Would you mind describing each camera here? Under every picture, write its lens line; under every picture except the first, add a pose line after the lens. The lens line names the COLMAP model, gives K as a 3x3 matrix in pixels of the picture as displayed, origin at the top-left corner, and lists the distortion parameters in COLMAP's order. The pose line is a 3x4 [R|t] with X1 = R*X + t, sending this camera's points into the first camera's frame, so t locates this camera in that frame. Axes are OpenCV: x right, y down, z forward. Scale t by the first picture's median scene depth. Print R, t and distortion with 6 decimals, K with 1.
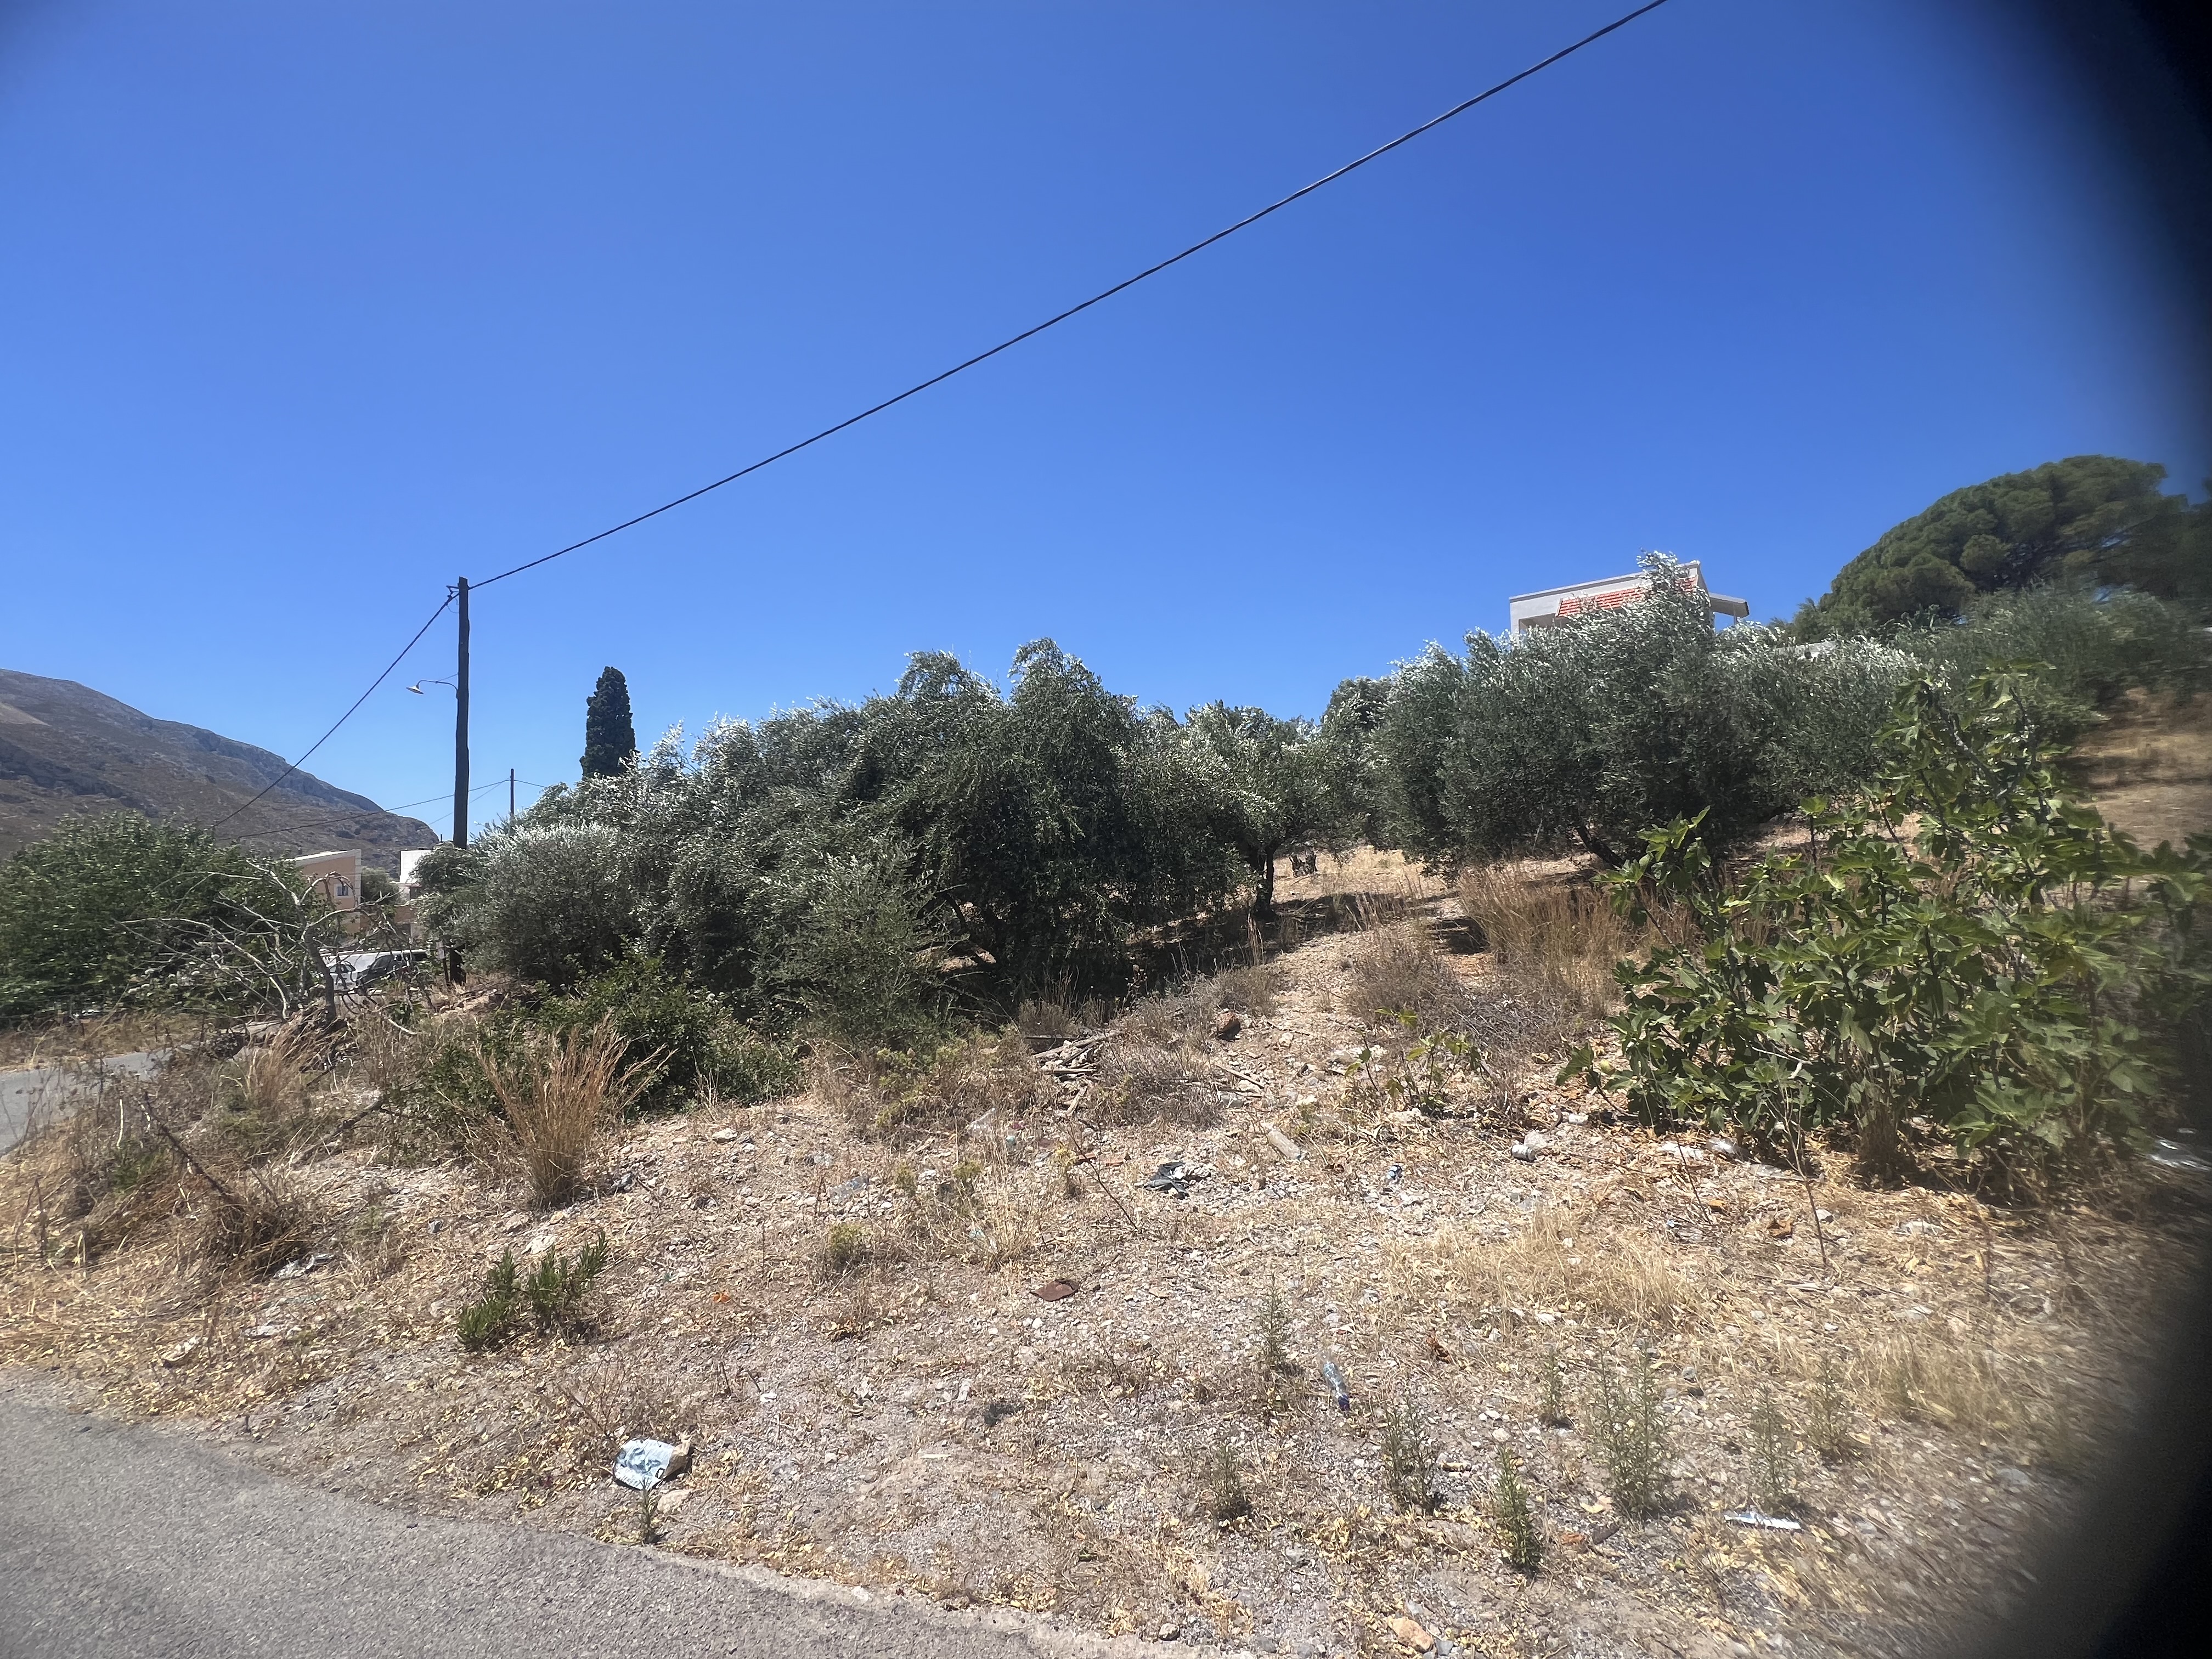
lens RADIAL K [[885.3, 0, 1101.3], [0, 885.3, 824.6], [0, 0, 1]] dist [0.000039, 0.000675]
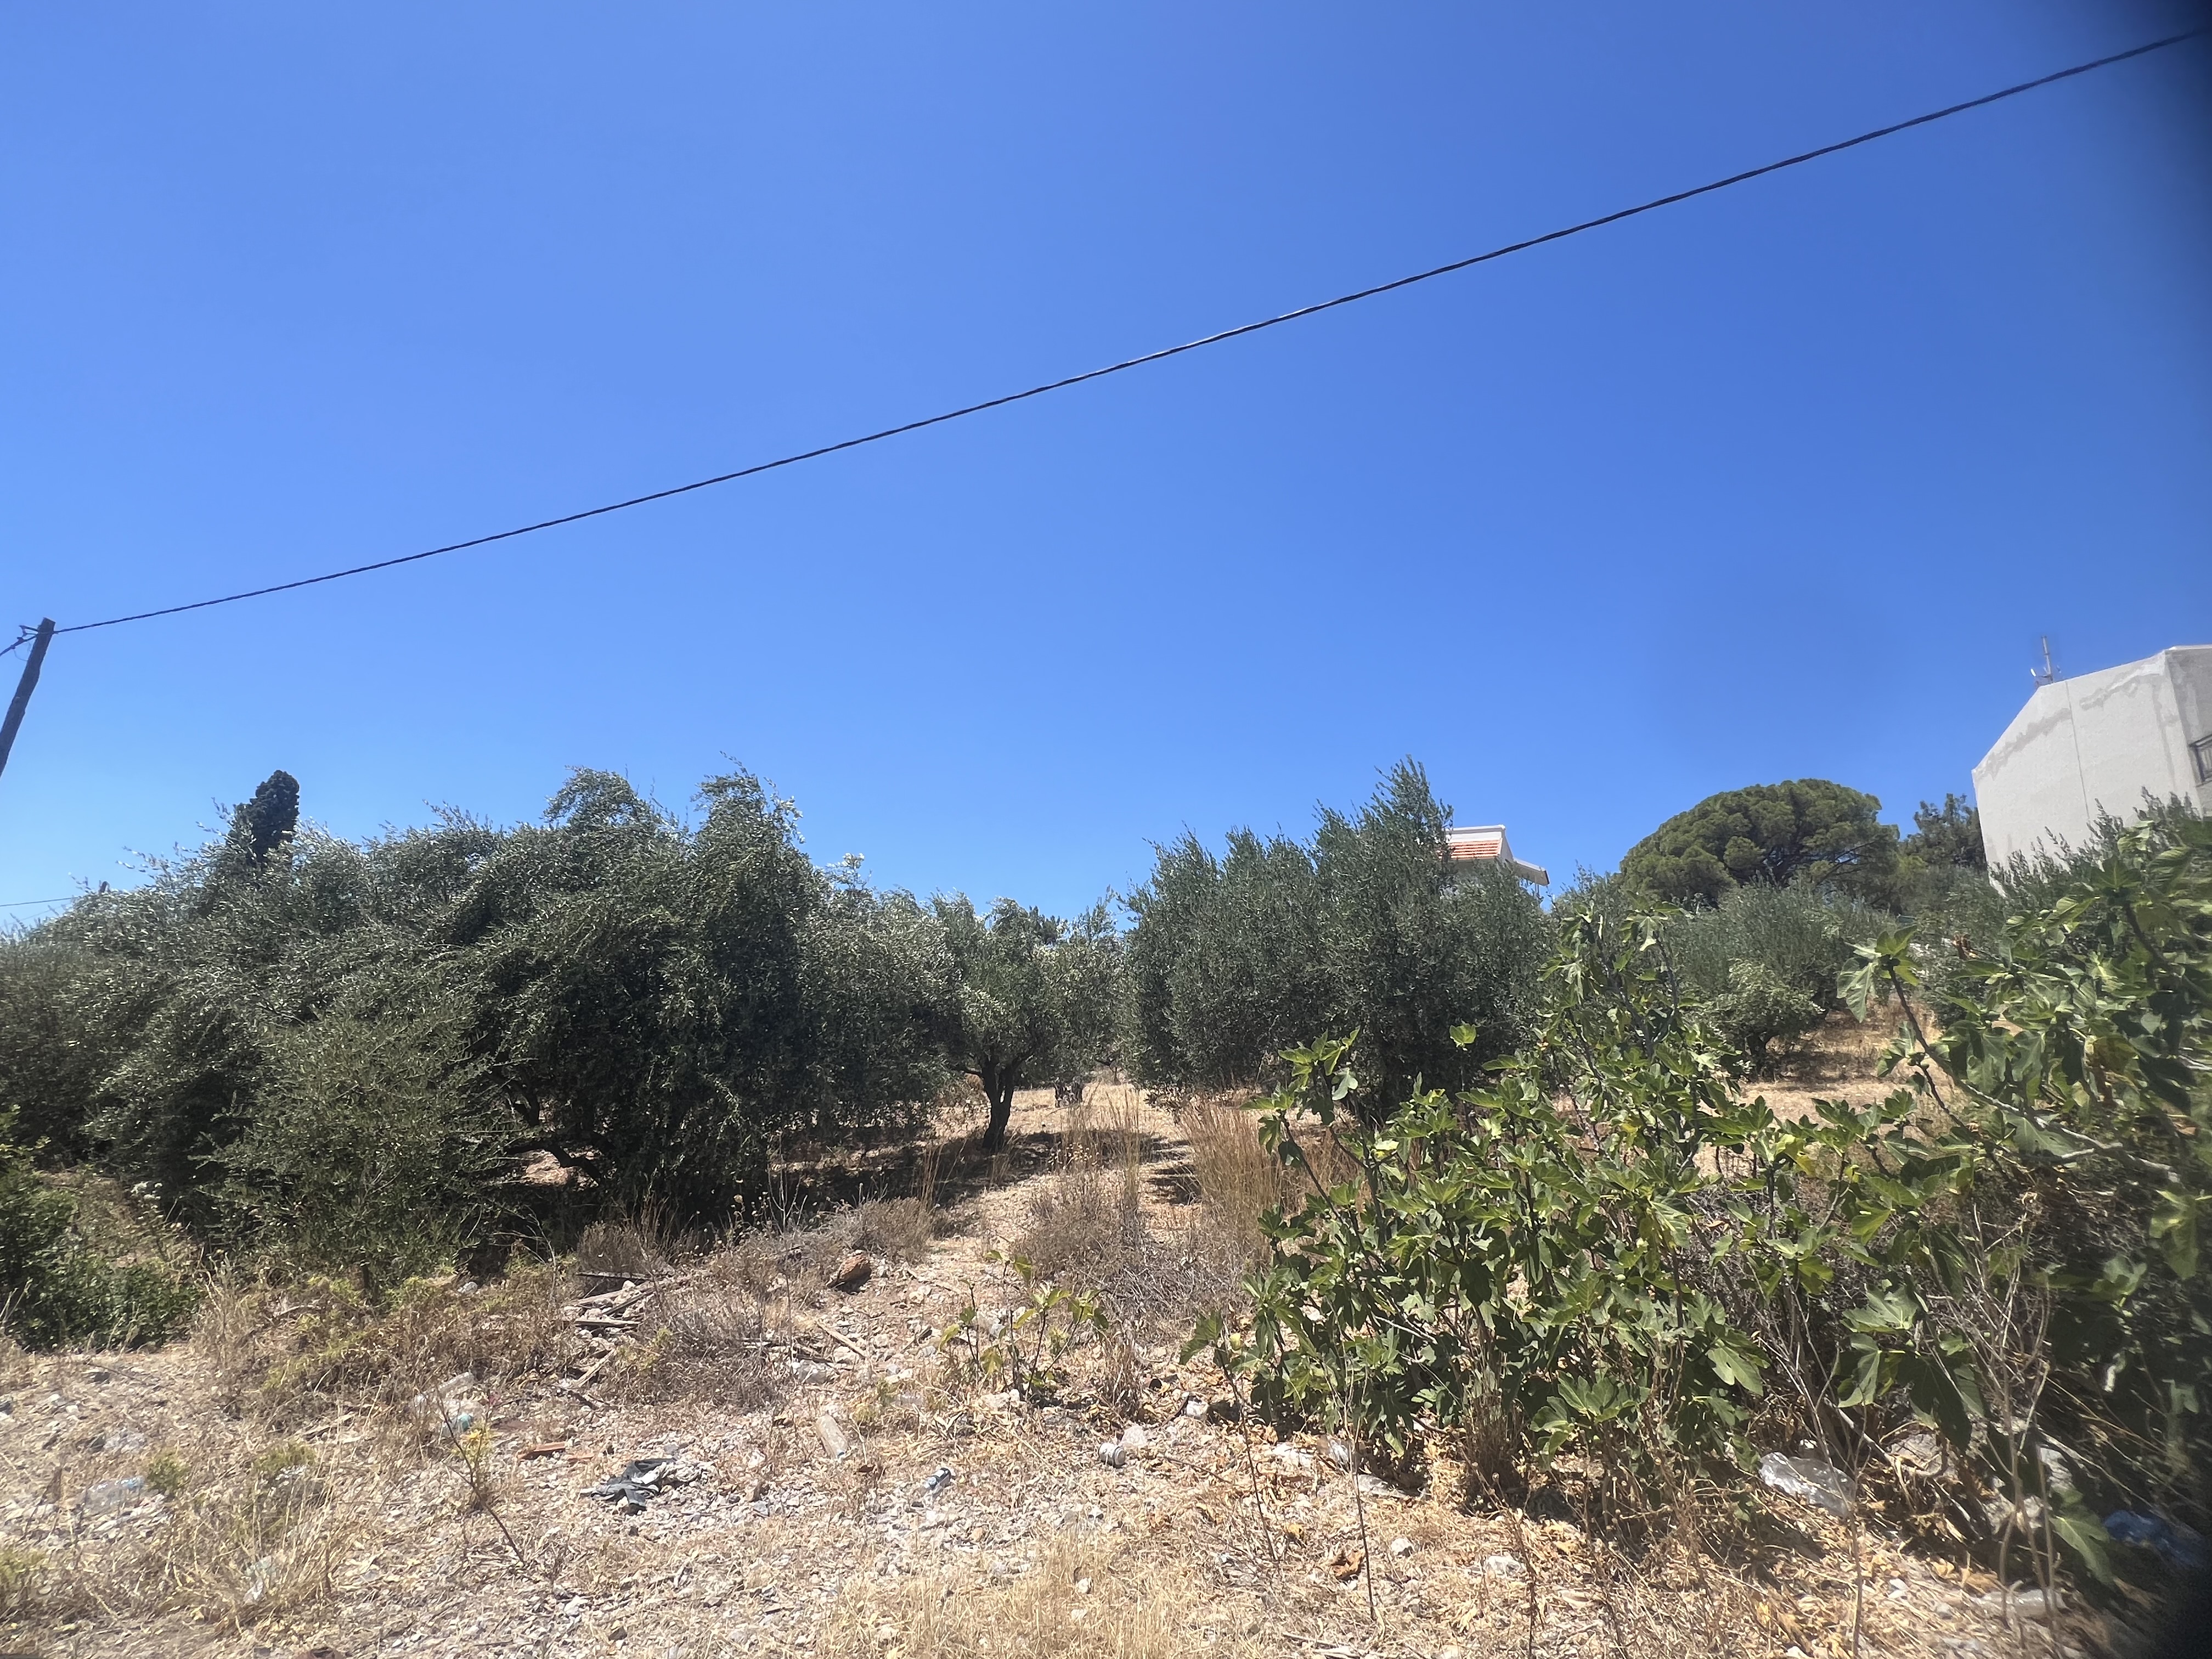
lens RADIAL K [[982.6, 0, 1110.7], [0, 982.6, 818.9], [0, 0, 1]] dist [0.000384, 0.000432]
pose [[0.976130, 0.139014, 0.166871, 0.158365], [-0.096467, 0.965881, -0.240350, 0.026543], [-0.194589, 0.218516, 0.956235, 0.040420]]
